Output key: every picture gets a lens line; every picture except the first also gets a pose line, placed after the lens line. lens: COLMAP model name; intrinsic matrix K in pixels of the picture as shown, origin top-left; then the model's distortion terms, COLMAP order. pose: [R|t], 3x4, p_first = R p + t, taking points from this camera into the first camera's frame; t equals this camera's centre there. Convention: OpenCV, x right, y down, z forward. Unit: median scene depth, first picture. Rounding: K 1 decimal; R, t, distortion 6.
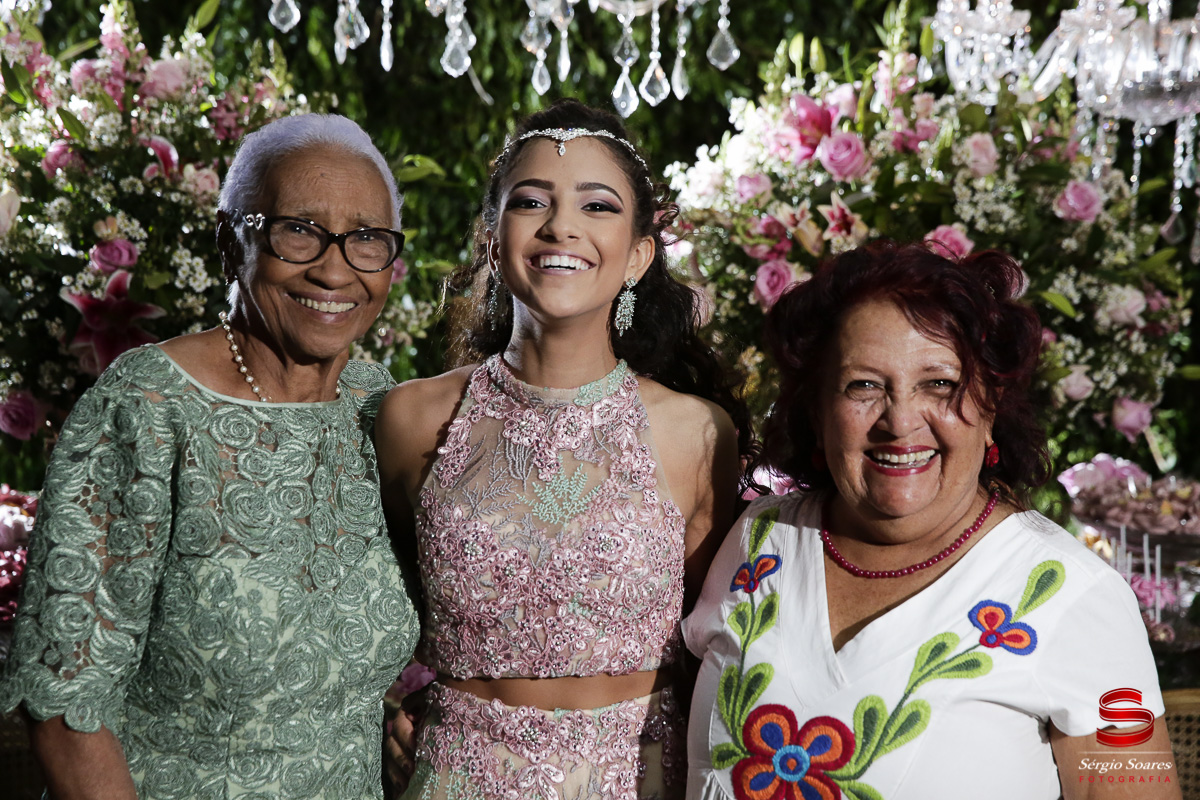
lens RADIAL K [[2191.1, 0, 600.0], [0, 2191.1, 400.0], [0, 0, 1]] dist [0.172609, 0.234137]
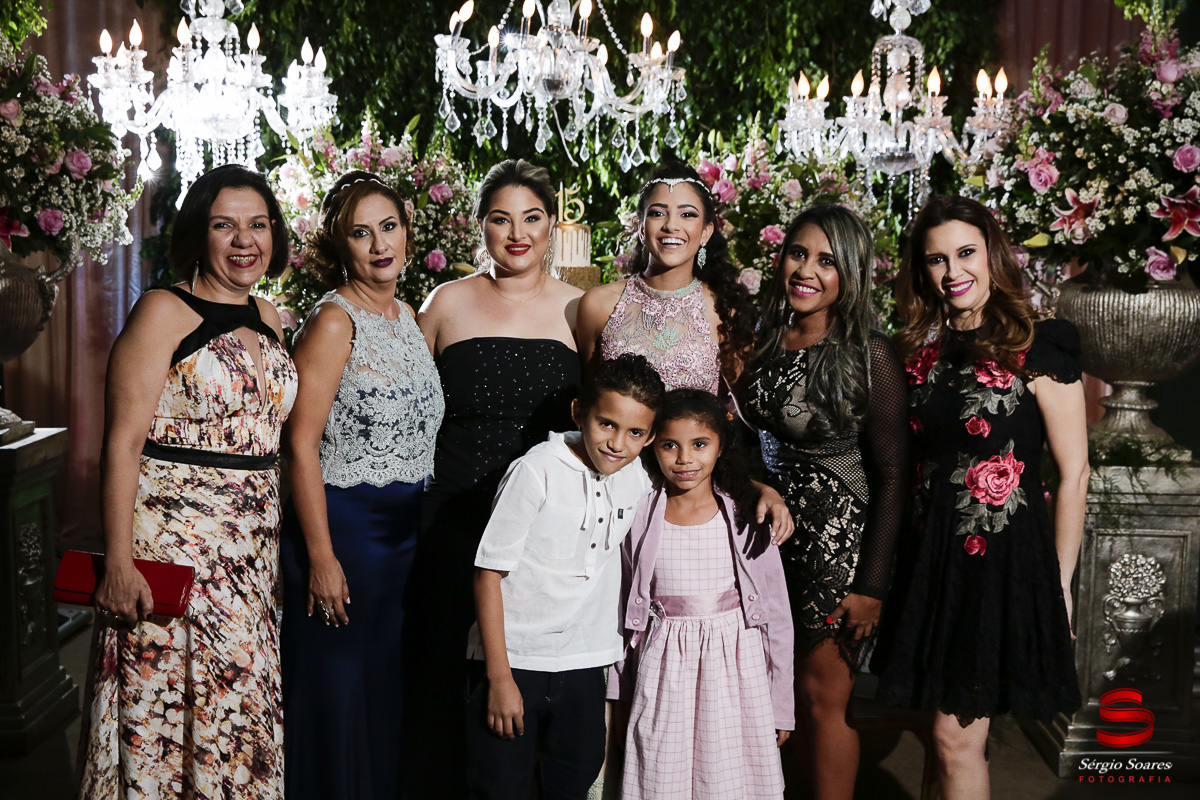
lens RADIAL K [[1374.0, 0, 592.9], [0, 1374.0, 407.9], [0, 0, 1]] dist [0.013588, 0.053743]
pose [[0.996641, 0.003116, -0.081833, 0.094764], [0.000127, 0.999216, 0.039588, 0.036283], [0.081893, -0.039465, 0.995859, -0.258363]]
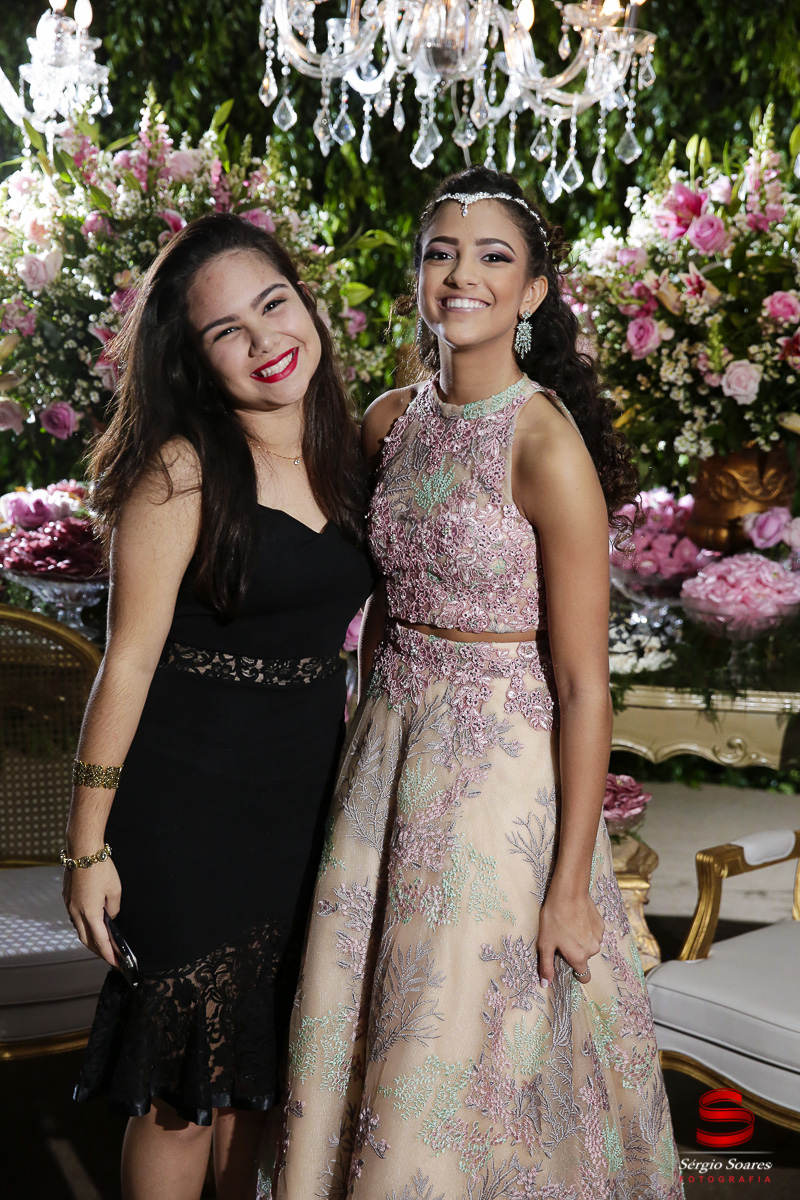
lens RADIAL K [[1833.2, 0, 392.8], [0, 1833.2, 603.3], [0, 0, 1]] dist [0.105834, 0.129477]
pose [[0.987998, 0.047876, -0.146862, 0.098457], [-0.036706, 0.996290, 0.077845, 0.021783], [0.150044, -0.071520, 0.986089, -0.066852]]
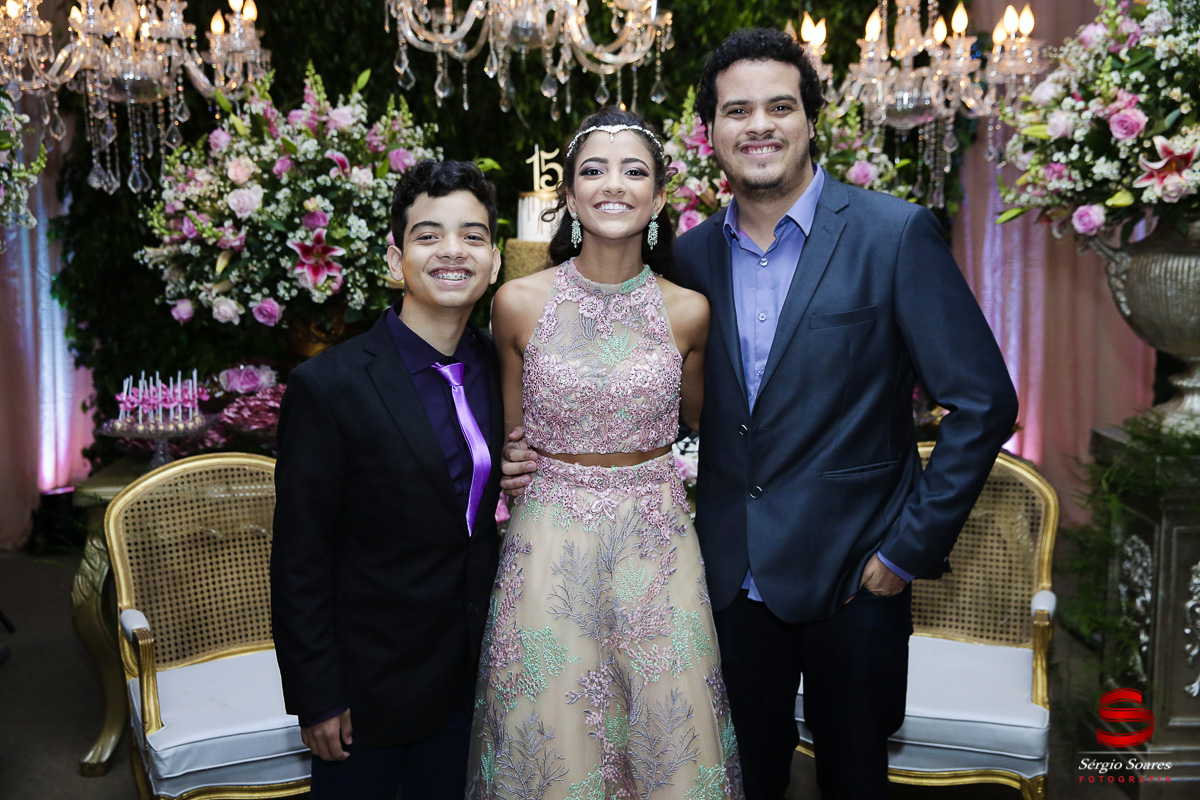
lens RADIAL K [[1312.6, 0, 598.9], [0, 1312.6, 401.9], [0, 0, 1]] dist [0.018197, 0.048873]
pose [[0.999500, -0.030050, -0.009883, 0.012840], [0.030657, 0.997181, 0.068484, 0.013852], [0.007797, -0.068753, 0.997603, -0.057267]]
